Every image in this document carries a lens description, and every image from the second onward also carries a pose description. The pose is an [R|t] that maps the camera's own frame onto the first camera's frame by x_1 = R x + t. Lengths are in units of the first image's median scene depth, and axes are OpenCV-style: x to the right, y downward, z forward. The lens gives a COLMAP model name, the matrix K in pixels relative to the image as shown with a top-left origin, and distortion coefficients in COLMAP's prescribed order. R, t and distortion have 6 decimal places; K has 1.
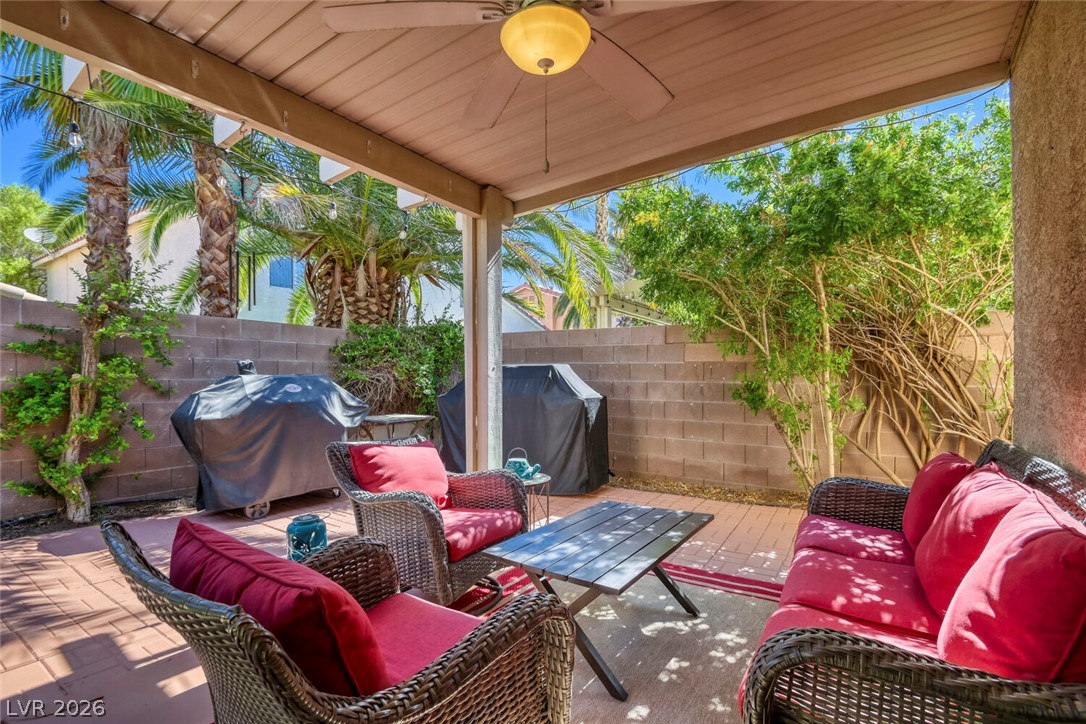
lens RADIAL K [[488.7, 0, 540.0], [0, 488.7, 382.9], [0, 0, 1]] dist [-0.000500, -0.021475]
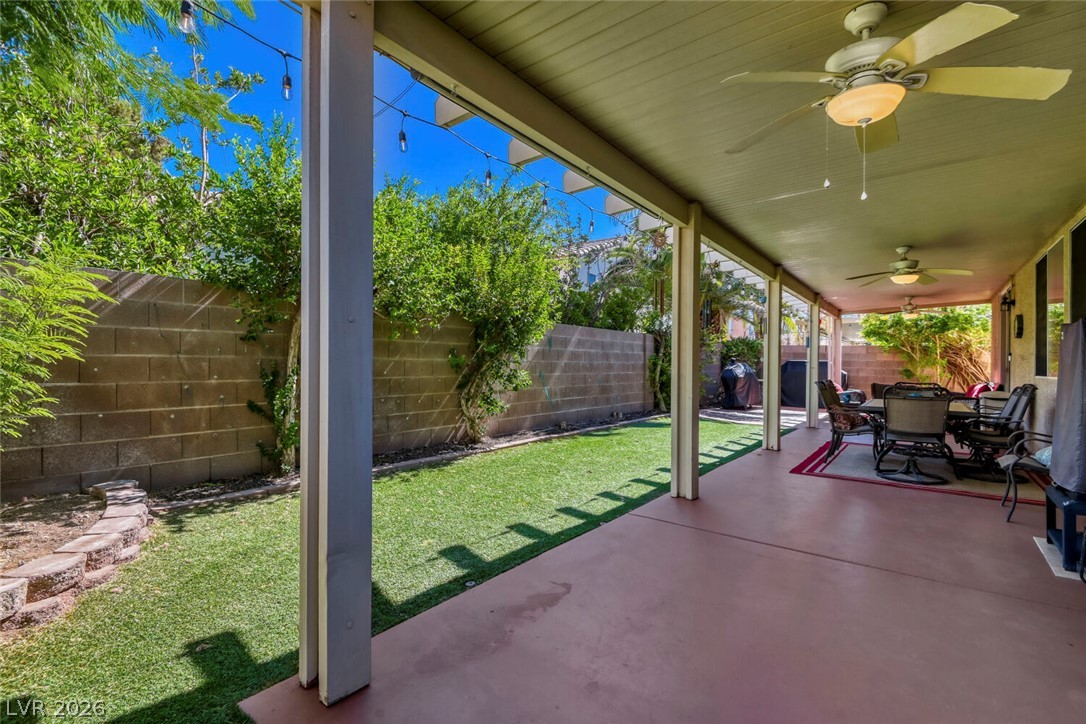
lens RADIAL K [[502.3, 0, 555.7], [0, 502.3, 360.3], [0, 0, 1]] dist [0.027709, -0.024026]
pose [[0.999416, 0.015418, -0.030499, -1.887703], [-0.015867, 0.999768, -0.014539, 0.031275], [0.030268, 0.015015, 0.999429, -2.477672]]
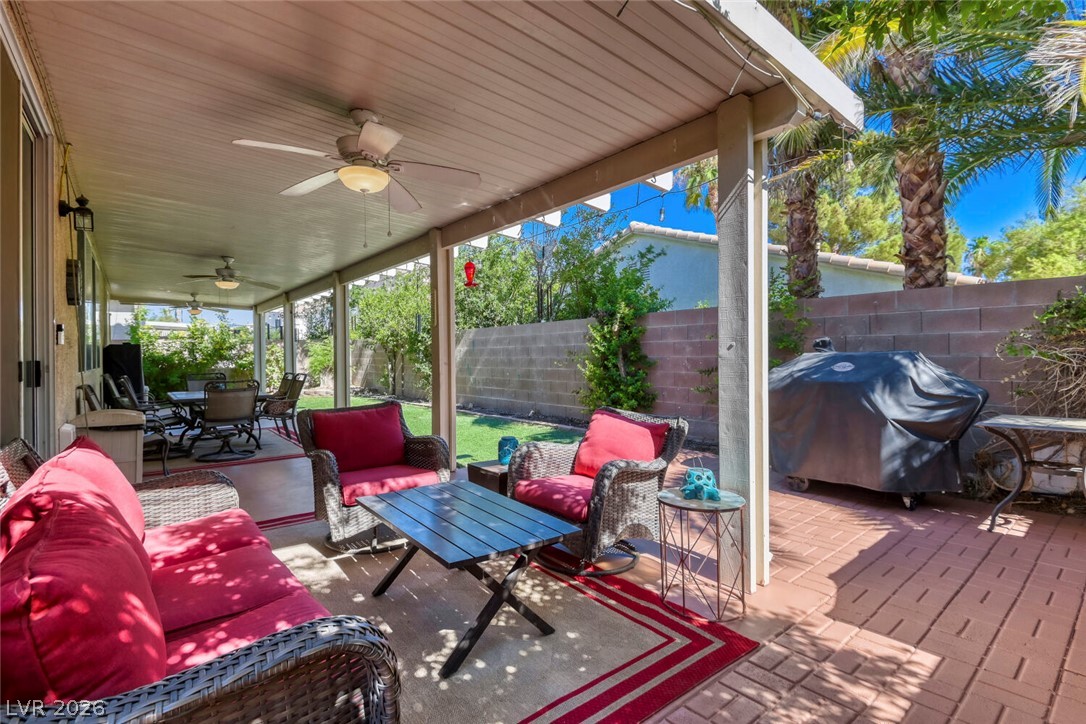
lens RADIAL K [[502.3, 0, 555.7], [0, 502.3, 360.3], [0, 0, 1]] dist [0.027709, -0.024026]
pose [[-0.275023, 0.013115, -0.961348, 1.055707], [-0.000864, 0.999903, 0.013888, -0.027729], [0.961437, 0.004650, -0.274985, 1.419876]]
